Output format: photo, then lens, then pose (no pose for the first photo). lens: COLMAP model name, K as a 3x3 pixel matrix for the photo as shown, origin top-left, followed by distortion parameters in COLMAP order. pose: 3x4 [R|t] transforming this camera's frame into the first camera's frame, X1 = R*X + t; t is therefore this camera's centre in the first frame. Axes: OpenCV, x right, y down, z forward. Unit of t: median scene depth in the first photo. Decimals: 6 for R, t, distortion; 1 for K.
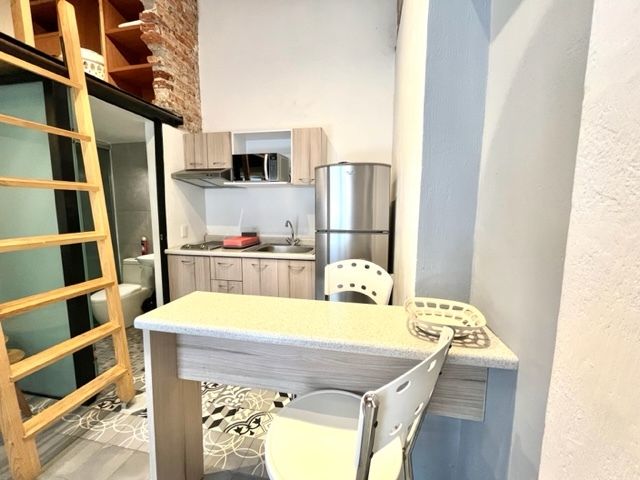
lens RADIAL K [[261.4, 0, 319.1], [0, 261.4, 239.0], [0, 0, 1]] dist [-0.004076, 0.000836]
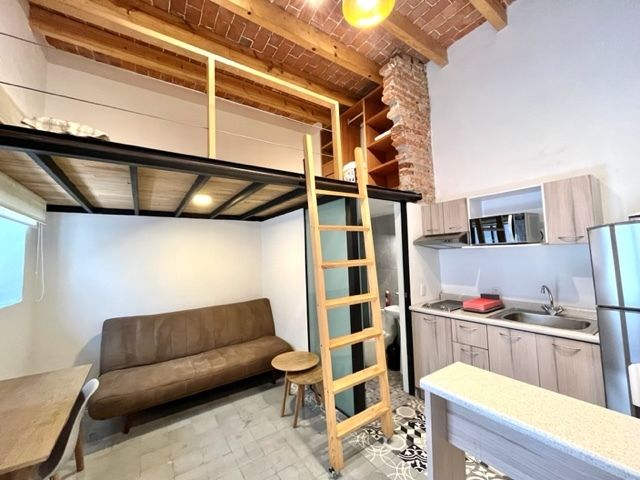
lens RADIAL K [[261.4, 0, 320.2], [0, 261.4, 240.4], [0, 0, 1]] dist [-0.004076, 0.000836]
pose [[0.712584, -0.073769, -0.697698, -0.036996], [-0.038989, 0.988756, -0.144363, -0.067678], [0.700502, 0.130073, 0.701696, -0.136766]]
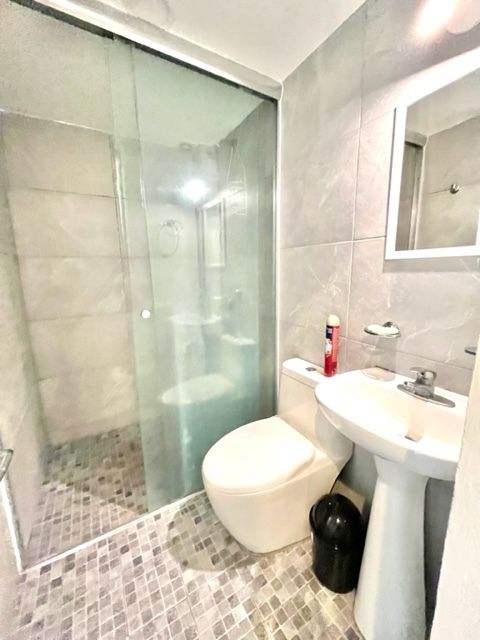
lens RADIAL K [[261.4, 0, 241.6], [0, 261.4, 320.0], [0, 0, 1]] dist [-0.004076, 0.000836]
pose [[0.655655, 0.116409, -0.746033, -0.653896], [-0.065514, 0.993088, 0.097381, -0.036027], [0.752213, -0.014972, 0.658750, 0.901550]]
